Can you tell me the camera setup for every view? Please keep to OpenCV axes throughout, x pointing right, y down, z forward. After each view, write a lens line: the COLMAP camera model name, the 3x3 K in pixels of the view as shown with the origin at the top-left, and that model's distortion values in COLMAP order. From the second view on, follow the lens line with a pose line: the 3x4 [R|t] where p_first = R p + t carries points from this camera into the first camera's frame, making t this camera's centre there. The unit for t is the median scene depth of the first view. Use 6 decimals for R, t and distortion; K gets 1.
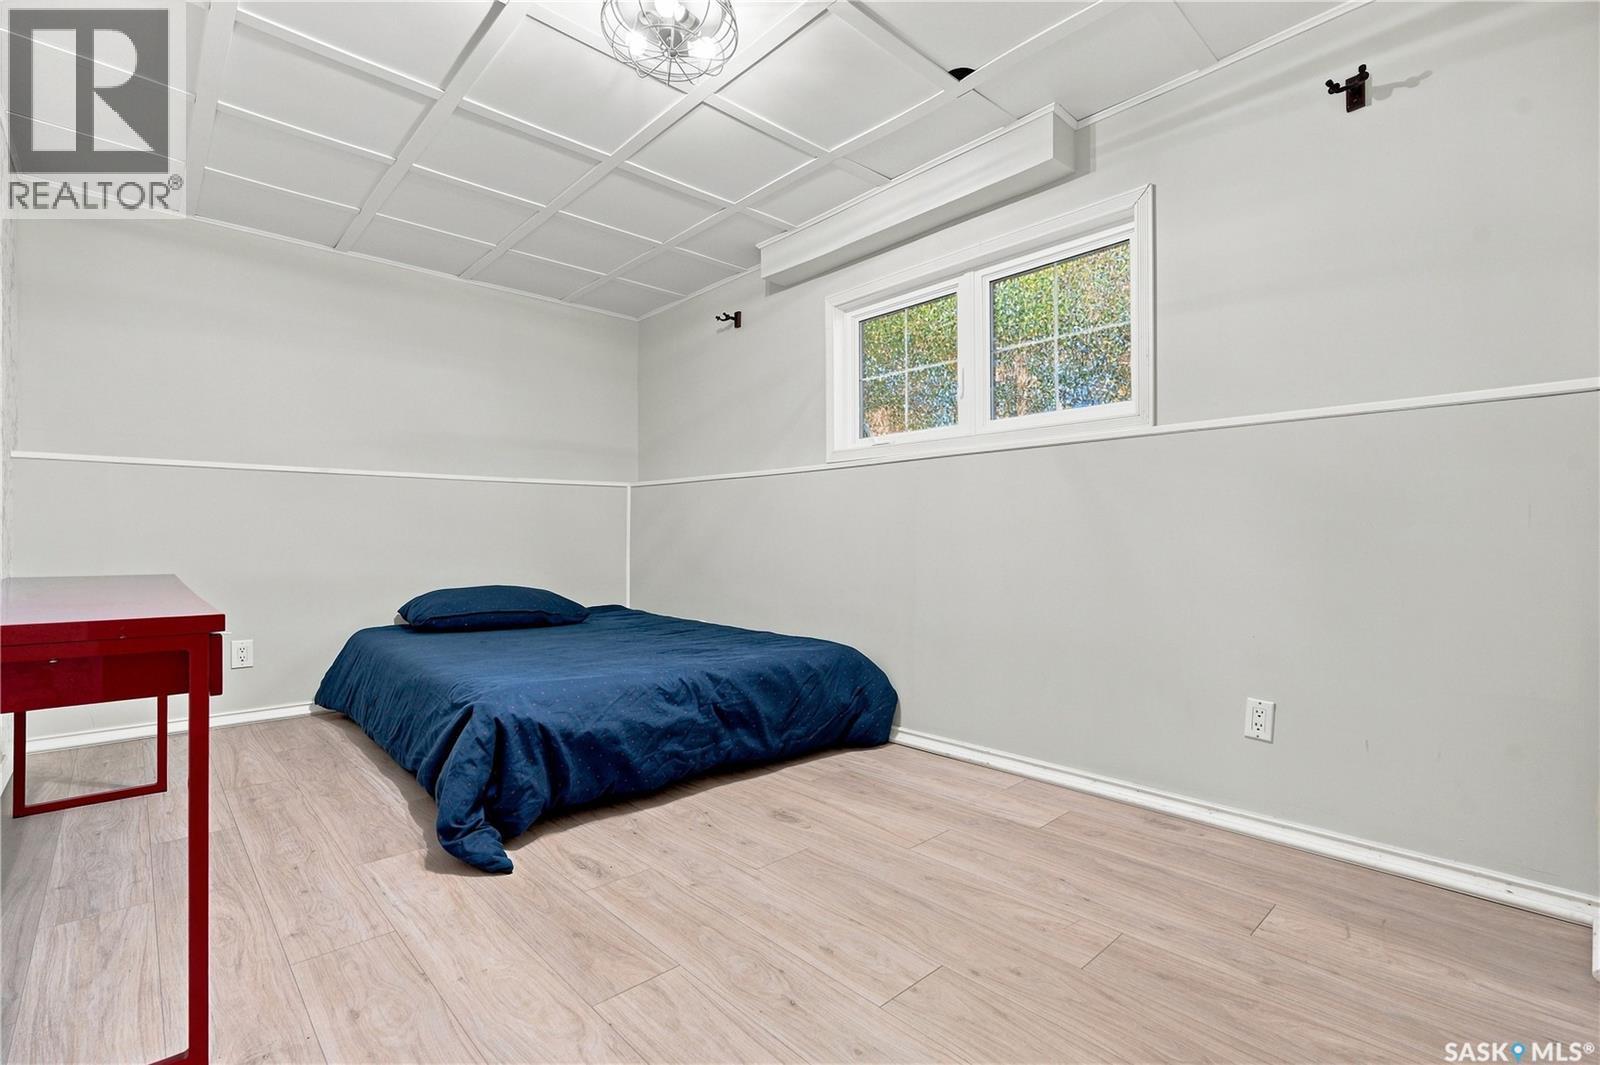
lens RADIAL K [[727.3, 0, 802.1], [0, 727.3, 538.3], [0, 0, 1]] dist [0.002694, 0.000147]
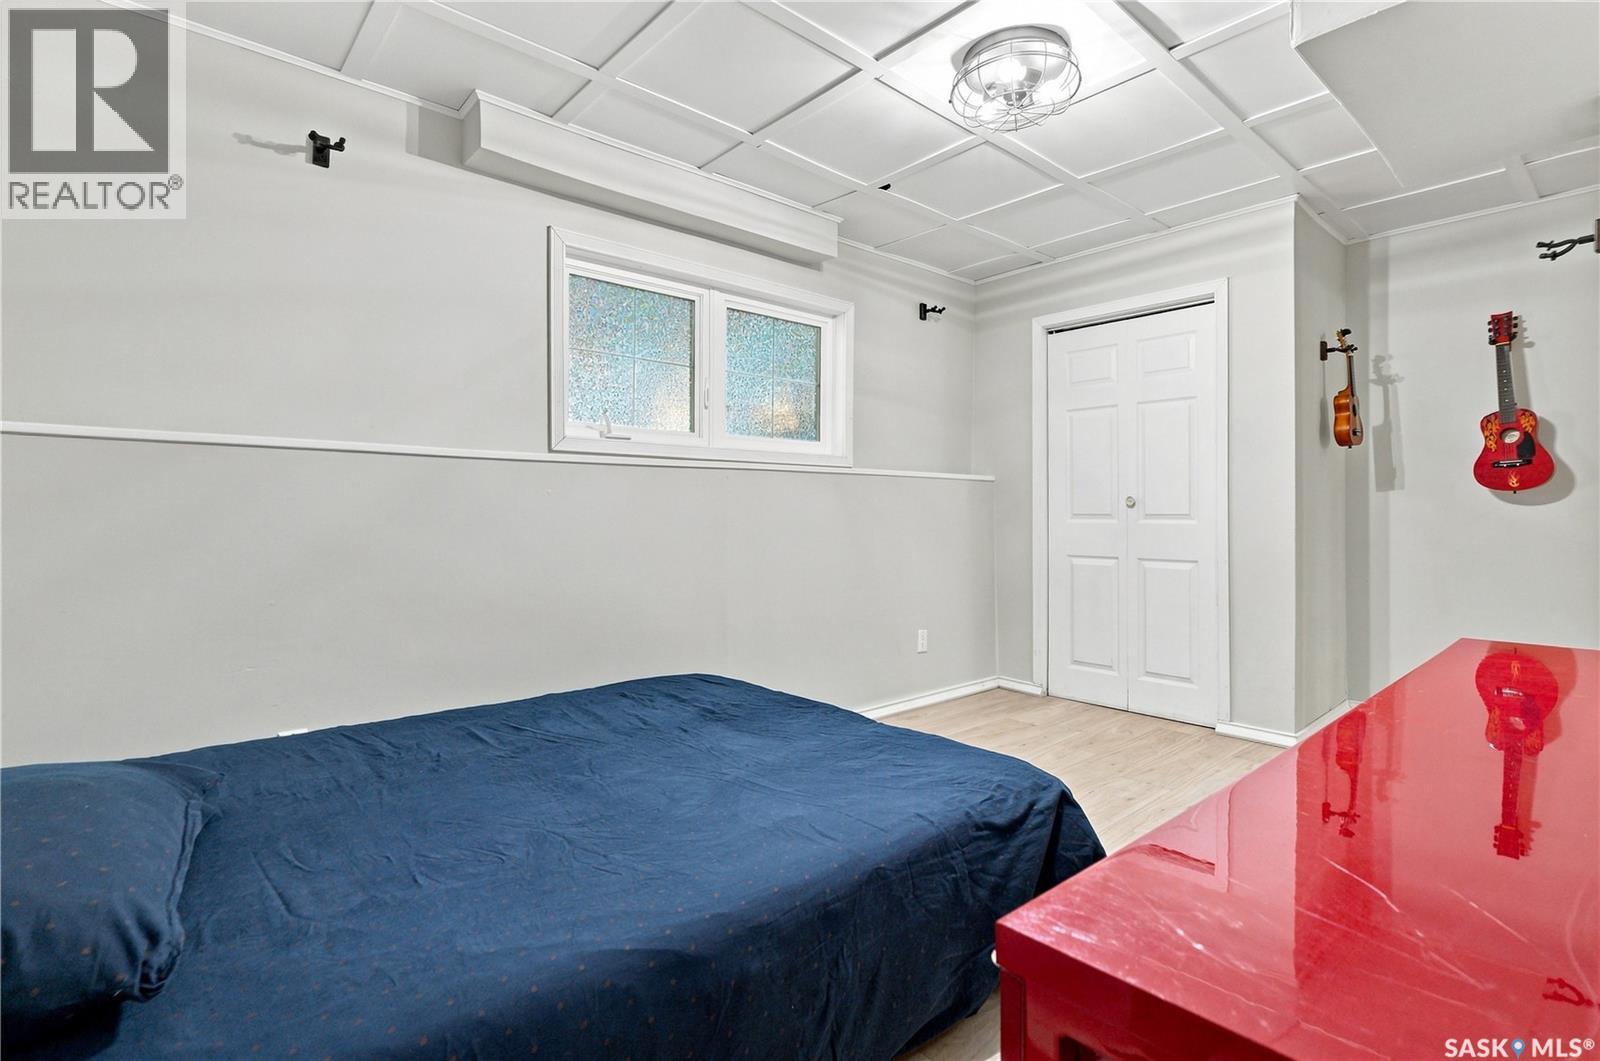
lens RADIAL K [[727.3, 0, 802.1], [0, 727.3, 536.3], [0, 0, 1]] dist [0.002694, 0.000147]
pose [[0.079291, -0.007622, 0.996822, -0.920709], [0.000612, 0.999971, 0.007597, -0.020331], [-0.996851, 0.000008, 0.079294, 0.892209]]
